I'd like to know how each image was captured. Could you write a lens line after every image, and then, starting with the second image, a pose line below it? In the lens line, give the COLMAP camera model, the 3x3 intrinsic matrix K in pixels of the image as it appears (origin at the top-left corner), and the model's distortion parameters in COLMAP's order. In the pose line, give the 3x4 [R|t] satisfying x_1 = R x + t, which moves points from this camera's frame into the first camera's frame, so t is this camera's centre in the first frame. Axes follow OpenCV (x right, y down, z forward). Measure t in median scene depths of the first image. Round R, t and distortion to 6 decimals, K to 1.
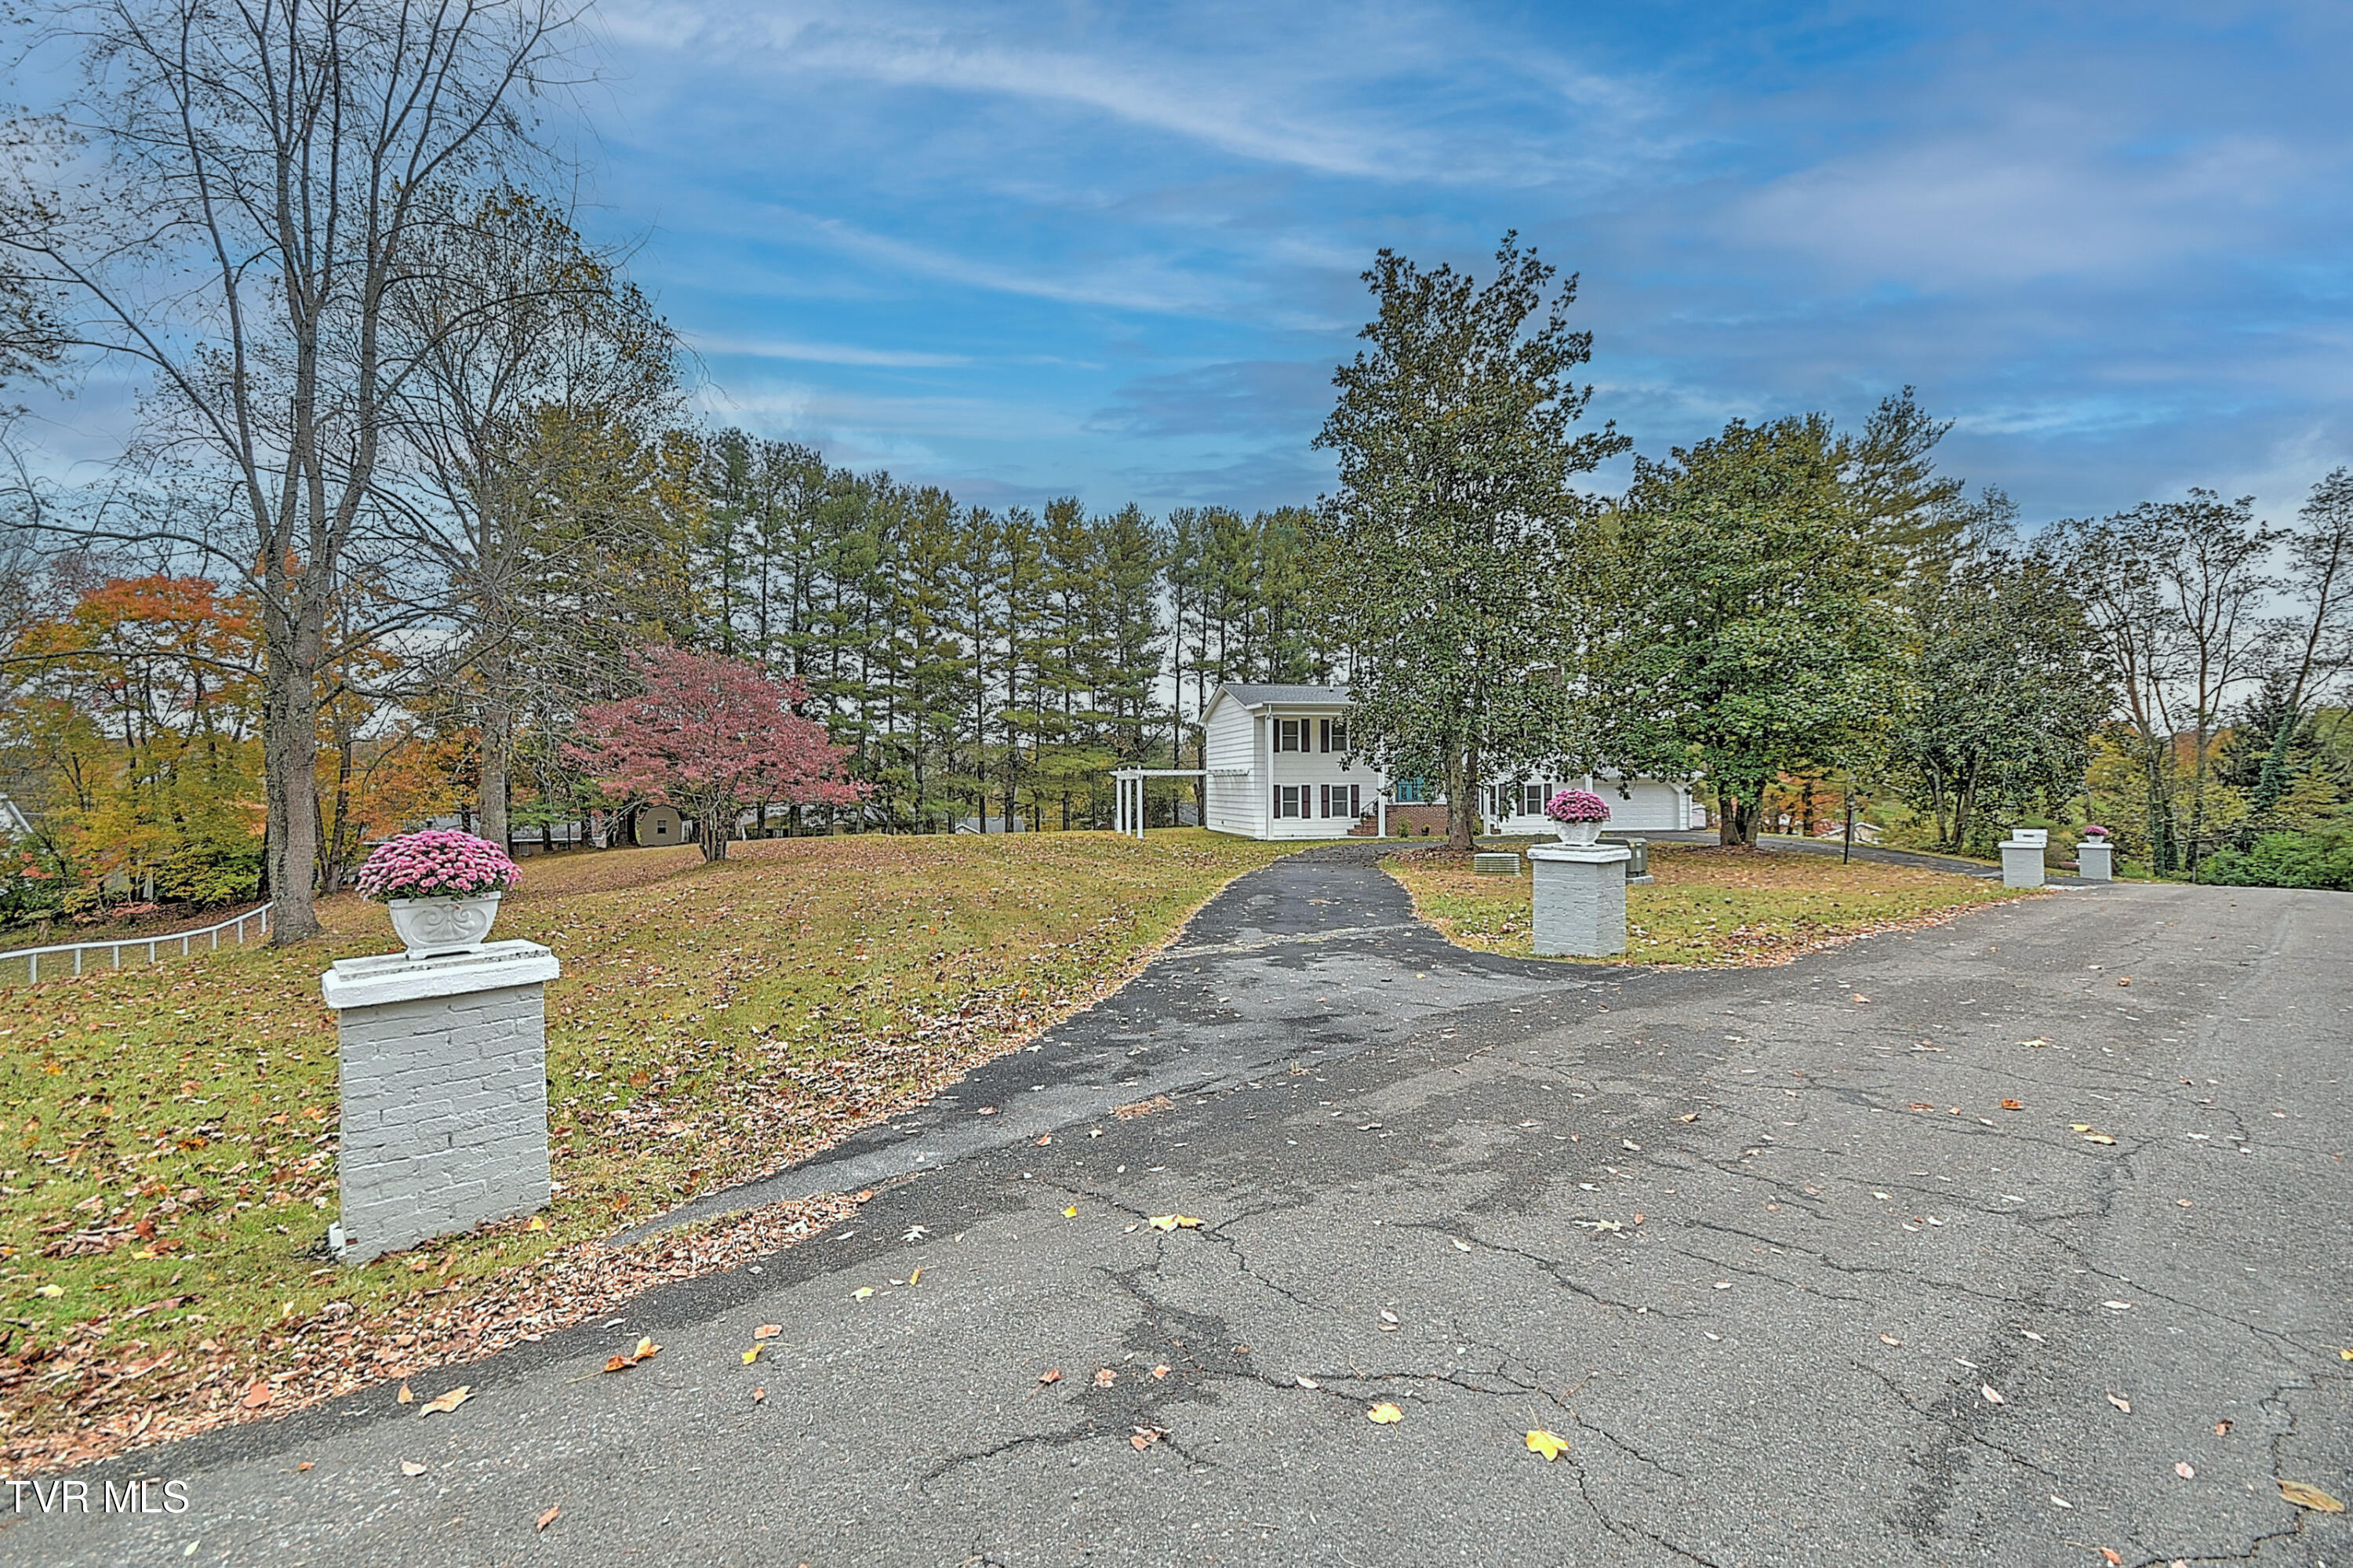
lens RADIAL K [[1082.0, 0, 1155.4], [0, 1082.0, 776.1], [0, 0, 1]] dist [0.011483, -0.004501]
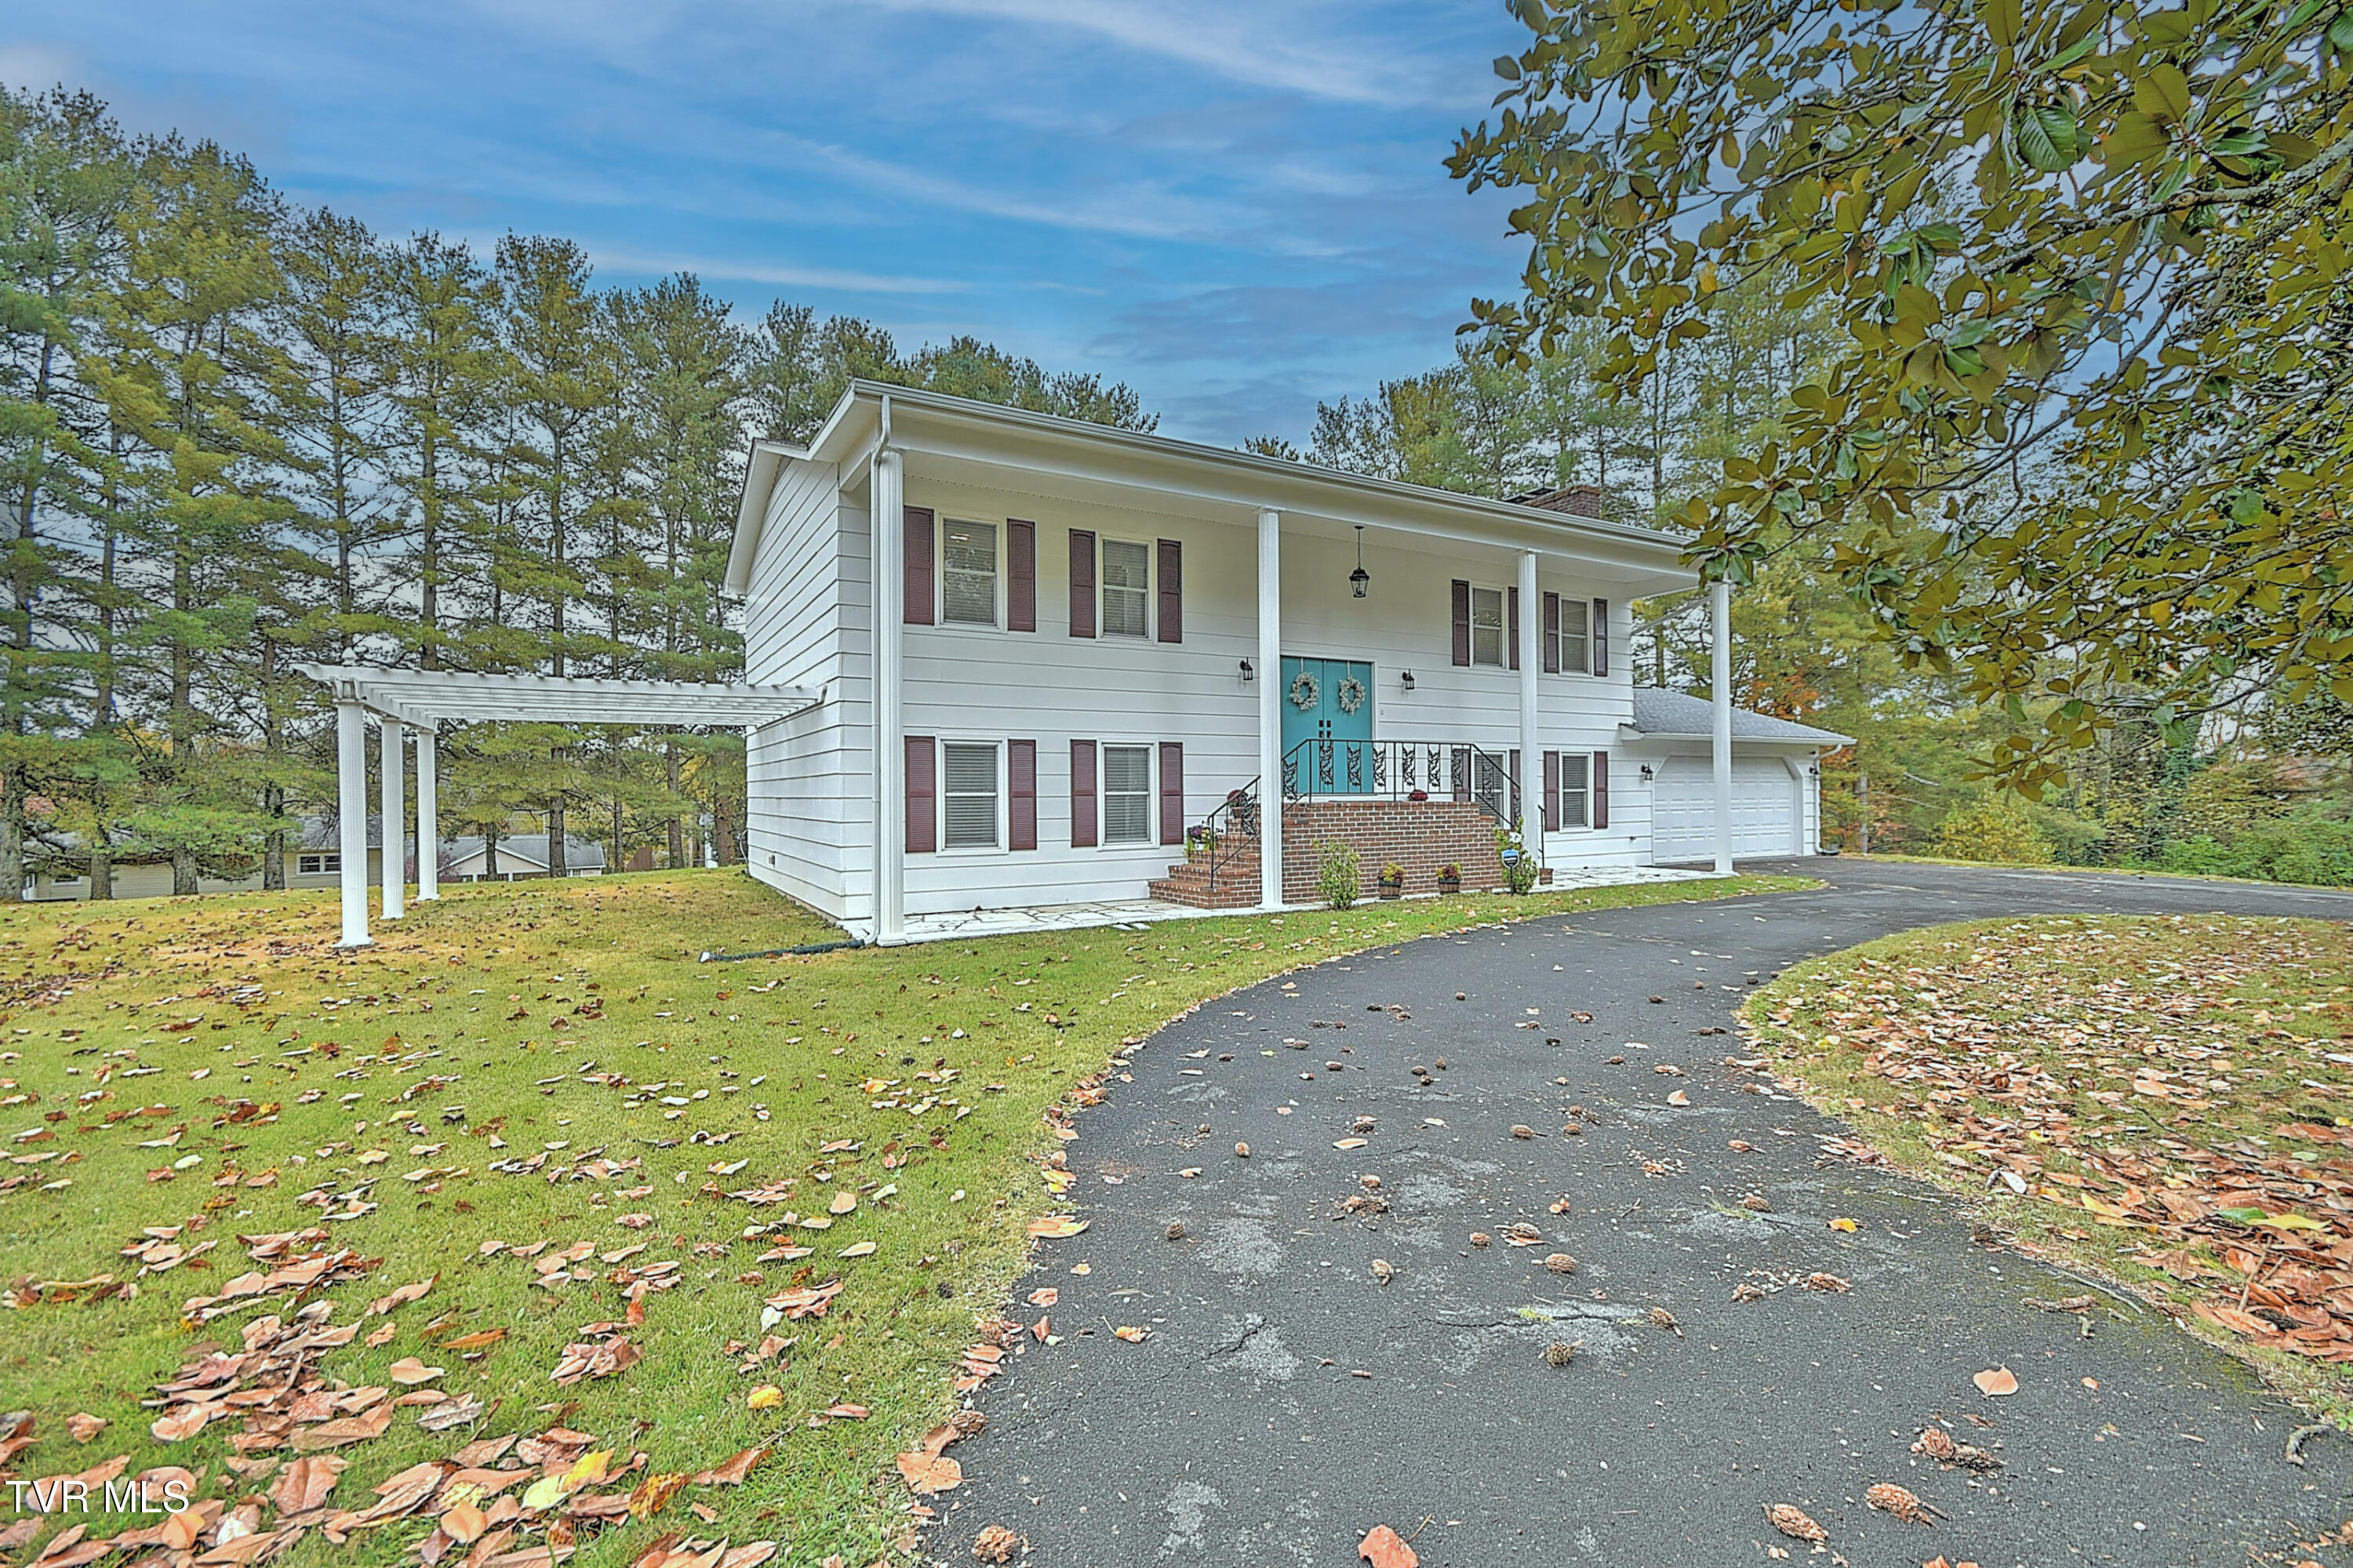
lens RADIAL K [[1082.0, 0, 1177.5], [0, 1082.0, 783.4], [0, 0, 1]] dist [0.011483, -0.004501]
pose [[0.952842, -0.003607, 0.303446, 0.088843], [0.001552, 0.999974, 0.007014, 0.018269], [-0.303464, -0.006212, 0.952823, 0.698038]]
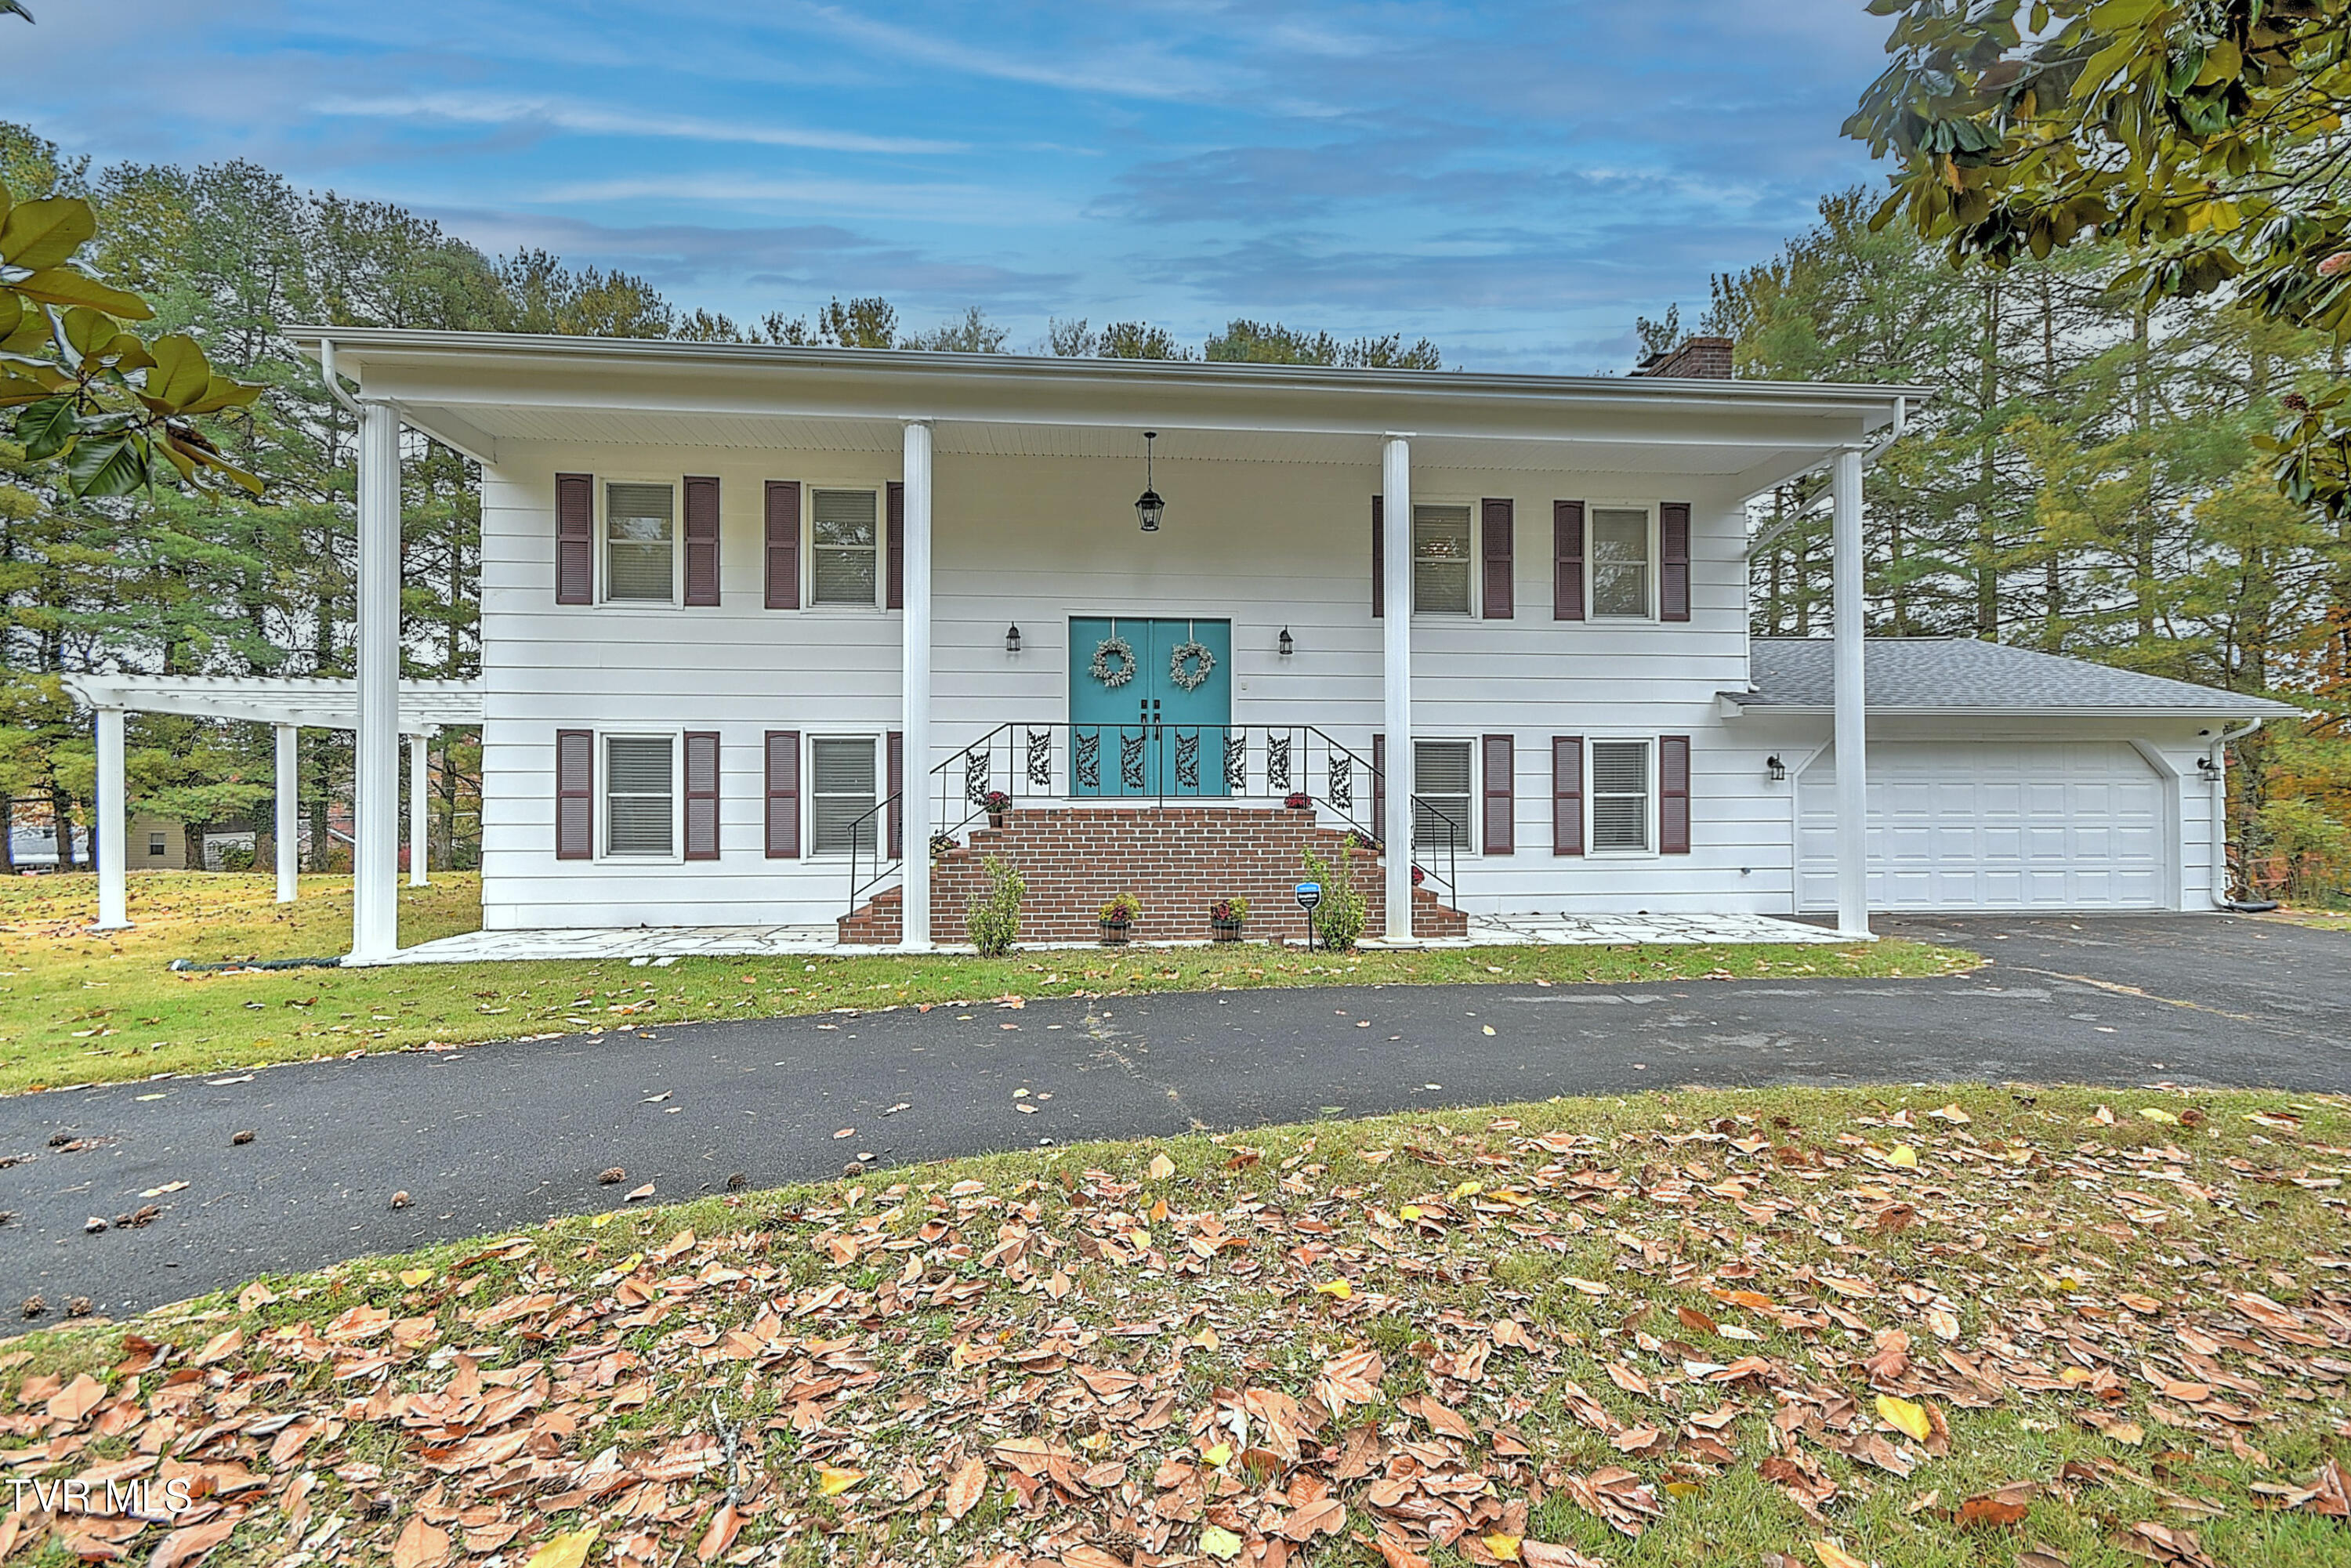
lens RADIAL K [[1081.0, 0, 1178.6], [0, 1081.0, 778.5], [0, 0, 1]] dist [0.011483, -0.004501]
pose [[0.989278, -0.002363, -0.146027, 0.288612], [0.001961, 0.999994, -0.002894, 0.020401], [0.146033, 0.002577, 0.989276, 0.758147]]
